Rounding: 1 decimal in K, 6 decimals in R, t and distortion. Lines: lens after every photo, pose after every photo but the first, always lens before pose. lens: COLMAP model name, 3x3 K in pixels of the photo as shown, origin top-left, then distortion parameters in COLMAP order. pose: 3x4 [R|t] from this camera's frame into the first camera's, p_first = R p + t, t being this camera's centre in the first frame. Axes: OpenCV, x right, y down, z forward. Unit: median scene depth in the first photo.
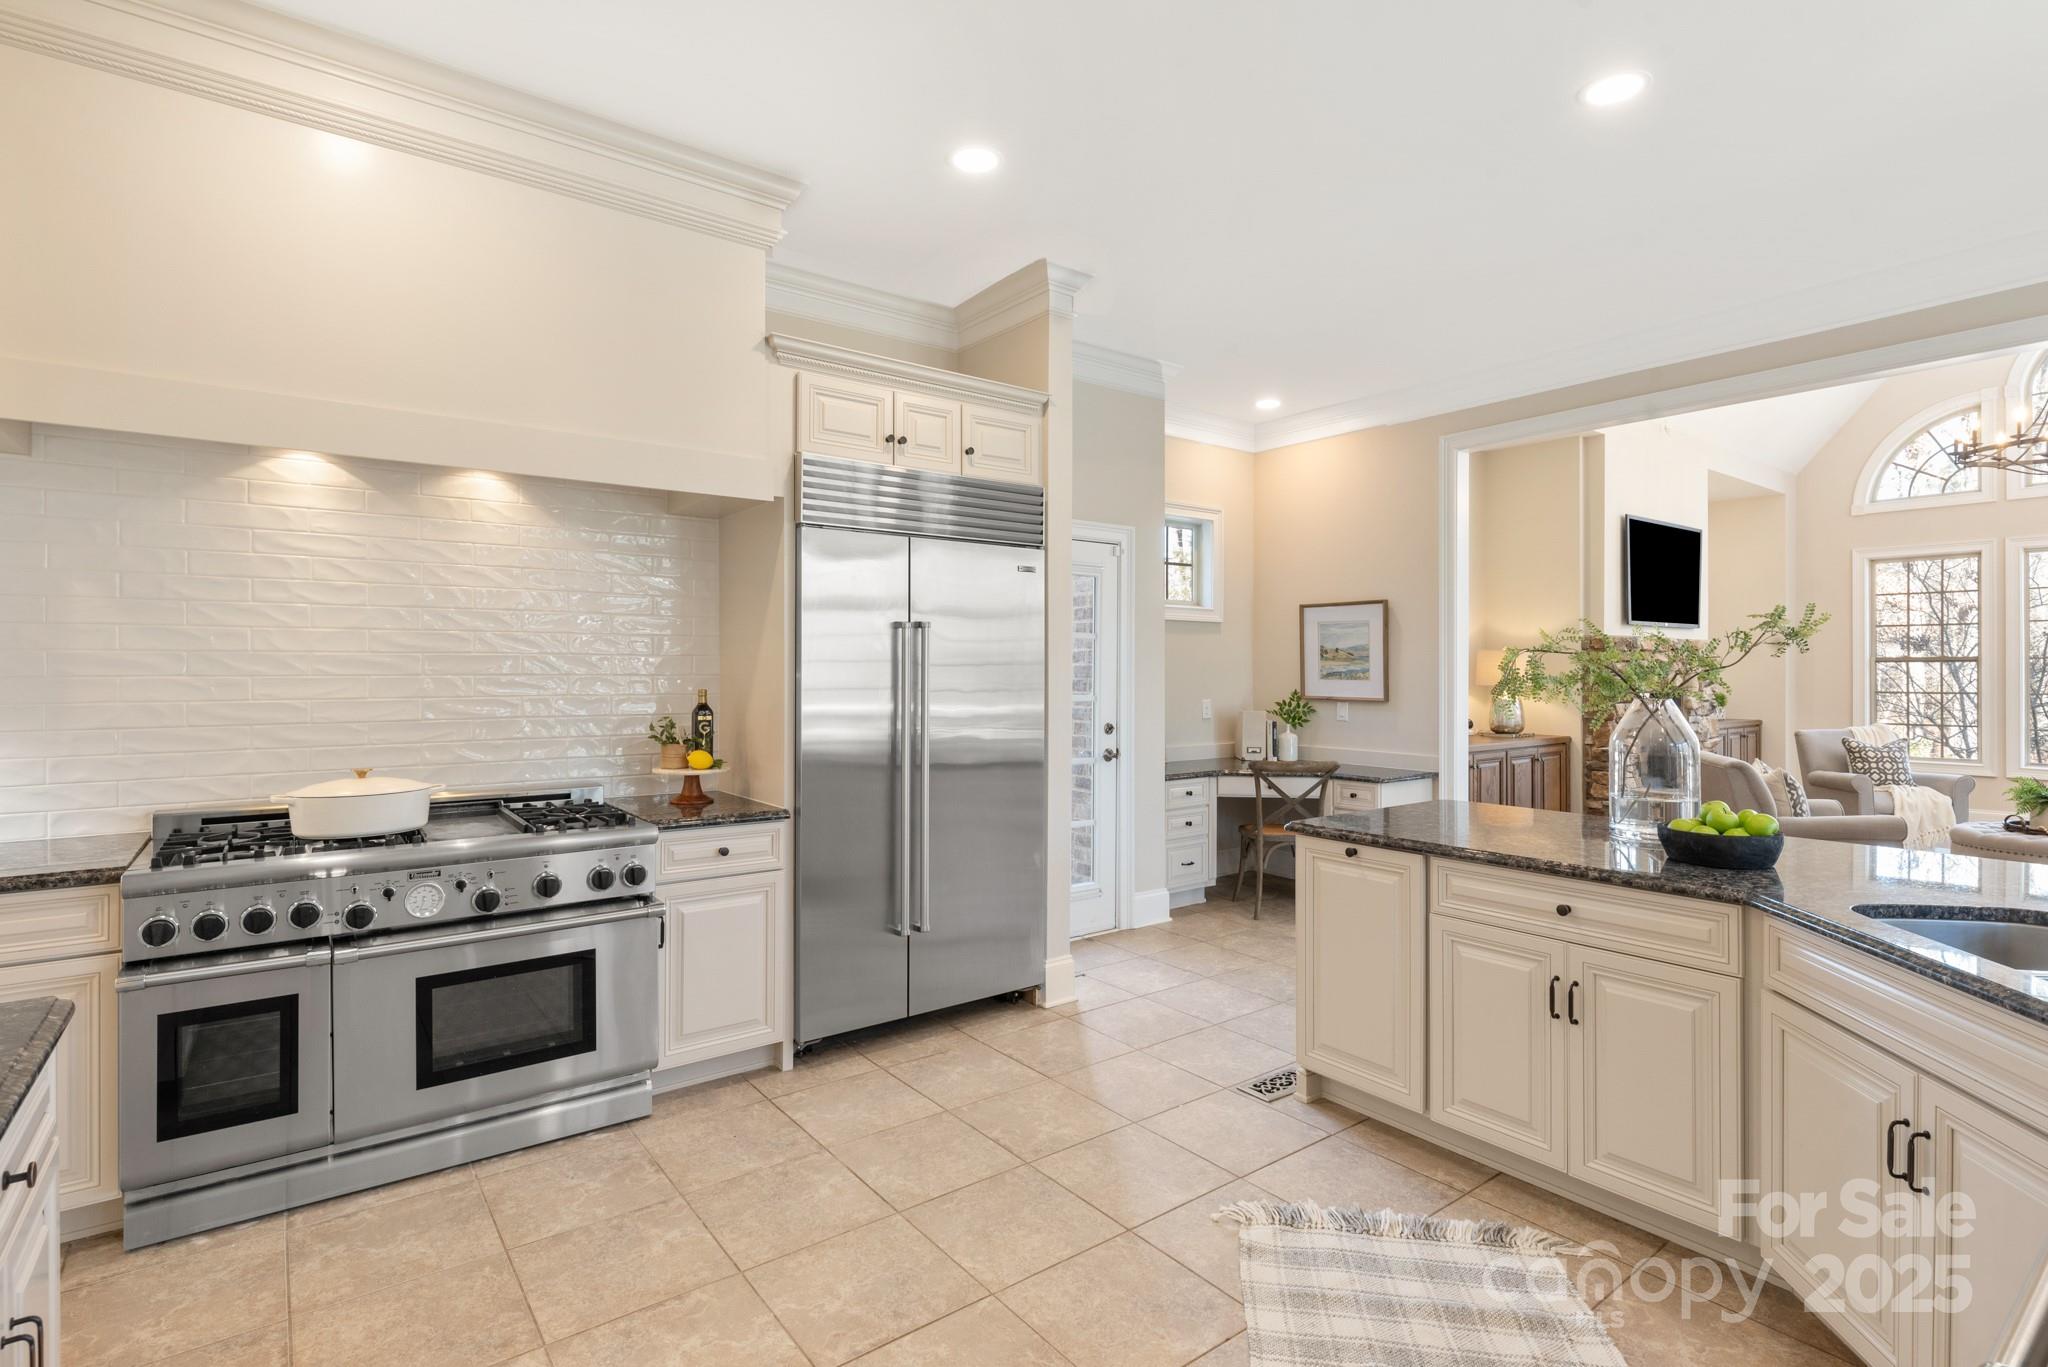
lens RADIAL K [[995.6, 0, 1027.6], [0, 995.6, 669.9], [0, 0, 1]] dist [0.003730, -0.001633]
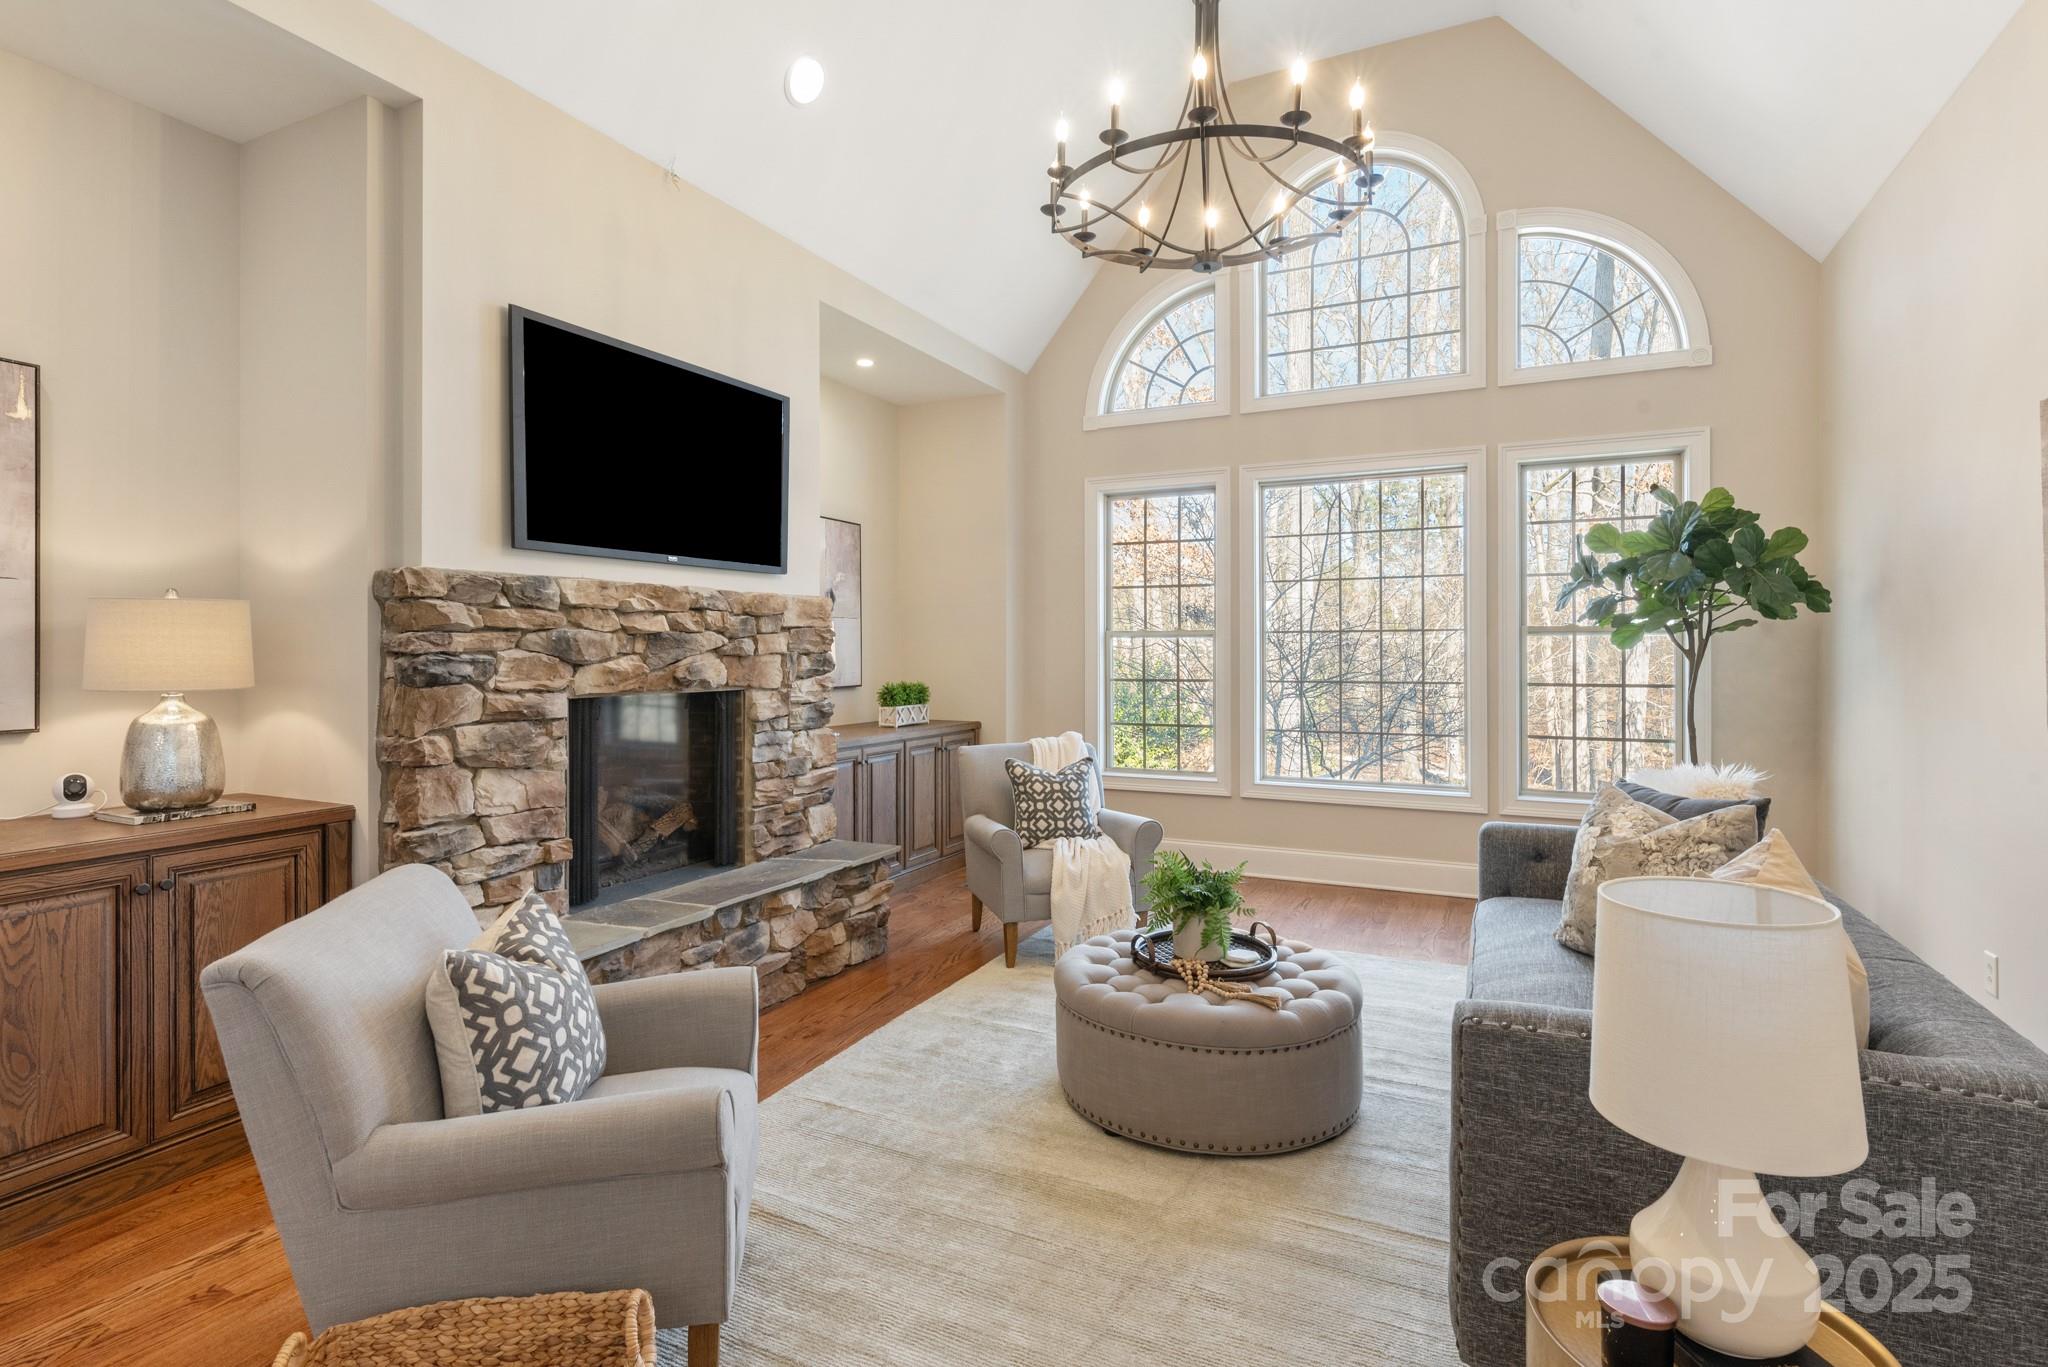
lens RADIAL K [[995.6, 0, 1034.9], [0, 995.6, 654.3], [0, 0, 1]] dist [0.003730, -0.001633]
pose [[0.894396, -0.007156, 0.447220, 0.574919], [0.006705, 0.999974, 0.002590, 0.002373], [-0.447227, 0.000682, 0.894420, 0.460969]]
